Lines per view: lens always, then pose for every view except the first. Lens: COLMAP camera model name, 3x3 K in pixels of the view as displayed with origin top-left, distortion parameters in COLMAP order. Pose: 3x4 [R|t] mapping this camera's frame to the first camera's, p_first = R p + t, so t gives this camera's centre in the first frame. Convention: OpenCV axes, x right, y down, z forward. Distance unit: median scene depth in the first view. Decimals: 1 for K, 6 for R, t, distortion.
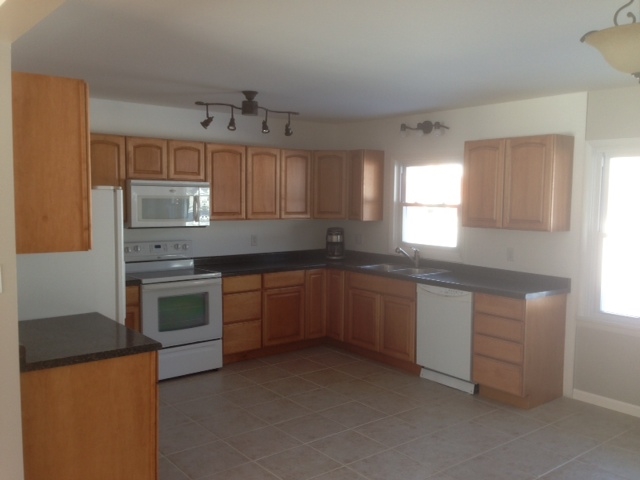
lens RADIAL K [[601.7, 0, 318.0], [0, 601.7, 239.5], [0, 0, 1]] dist [0.064033, 0.000000]
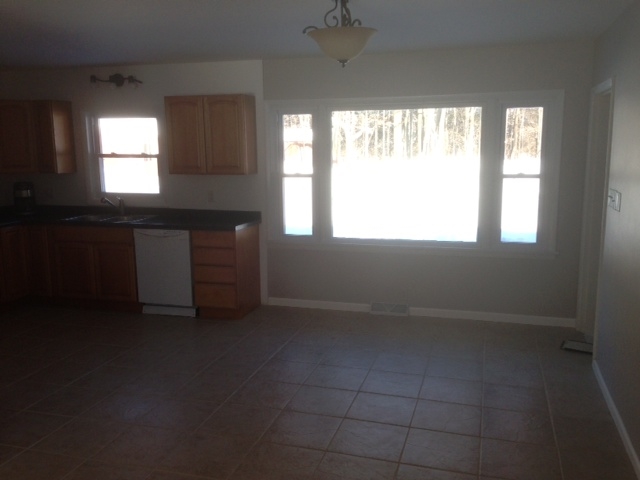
lens RADIAL K [[601.7, 0, 322.5], [0, 601.7, 240.0], [0, 0, 1]] dist [0.064033, 0.000000]
pose [[0.819998, -0.109727, 0.561750, -0.179299], [0.063087, 0.992799, 0.101834, 0.003819], [-0.568879, -0.048064, 0.821015, -0.090989]]
